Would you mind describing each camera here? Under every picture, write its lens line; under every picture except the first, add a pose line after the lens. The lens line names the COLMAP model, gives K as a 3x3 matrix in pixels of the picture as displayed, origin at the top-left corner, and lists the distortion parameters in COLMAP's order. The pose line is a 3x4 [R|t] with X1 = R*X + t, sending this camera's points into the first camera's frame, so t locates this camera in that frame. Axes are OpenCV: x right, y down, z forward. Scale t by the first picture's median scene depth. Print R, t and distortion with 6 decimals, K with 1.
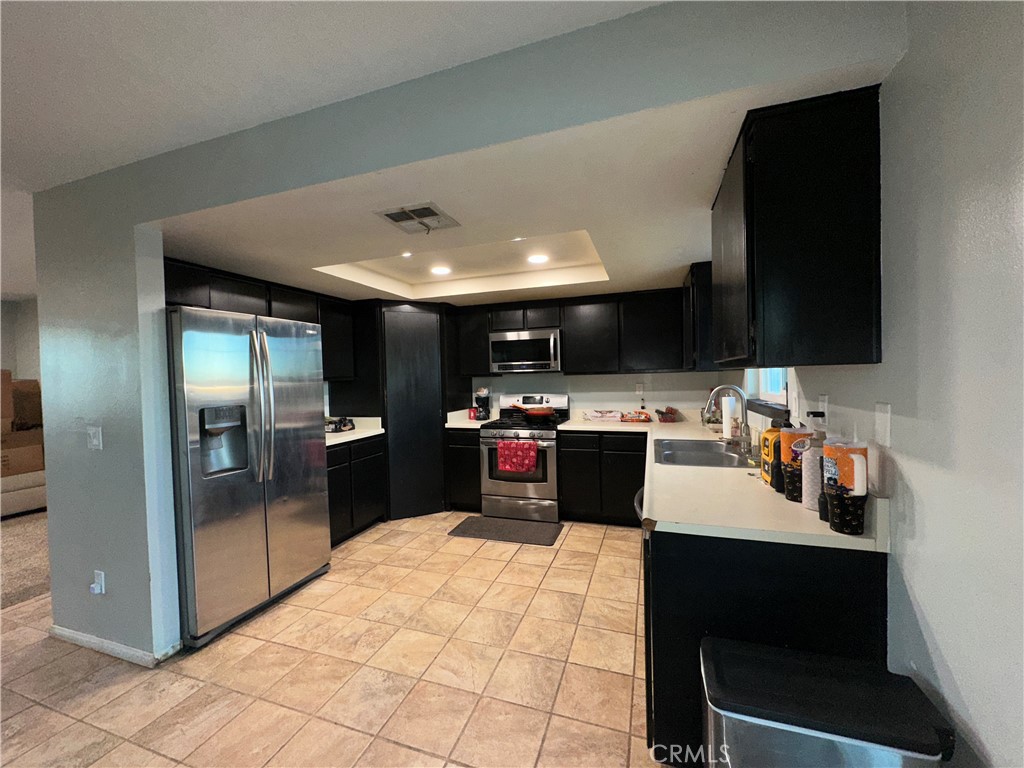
lens RADIAL K [[411.1, 0, 512.0], [0, 411.1, 384.0], [0, 0, 1]] dist [-0.000807, 0.000181]
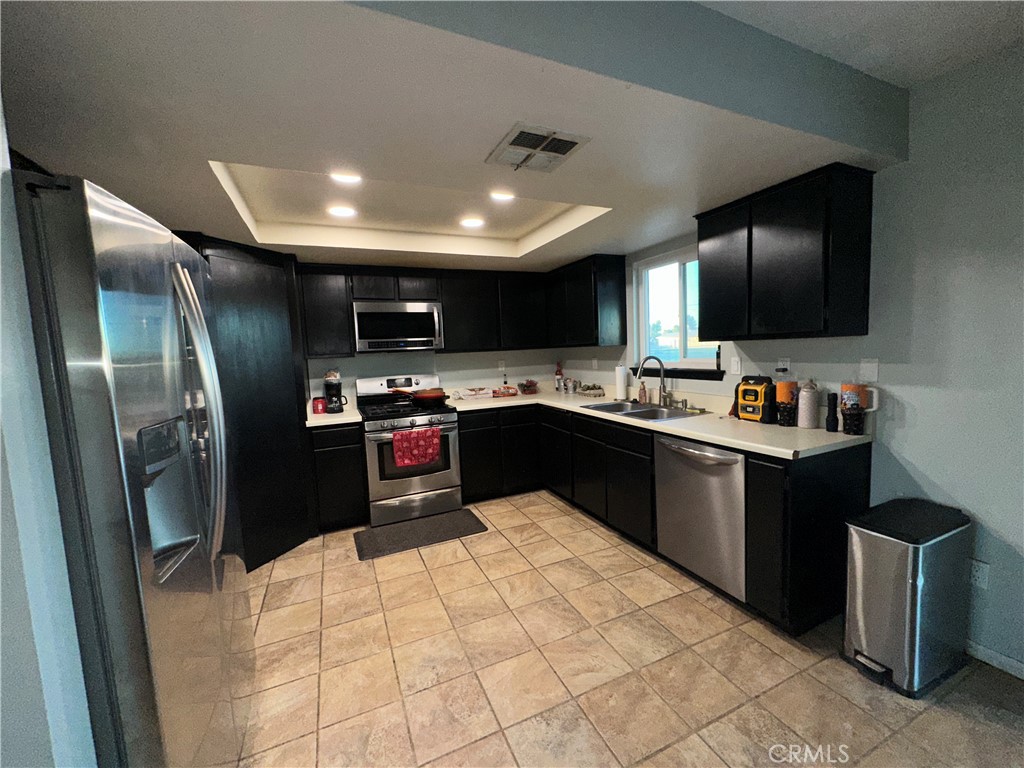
lens RADIAL K [[411.1, 0, 512.0], [0, 411.1, 384.0], [0, 0, 1]] dist [-0.000807, 0.000181]
pose [[0.726328, -0.064502, 0.684315, -0.442547], [0.035993, 0.997790, 0.055847, 0.001437], [-0.686406, -0.015933, 0.727044, 0.238186]]
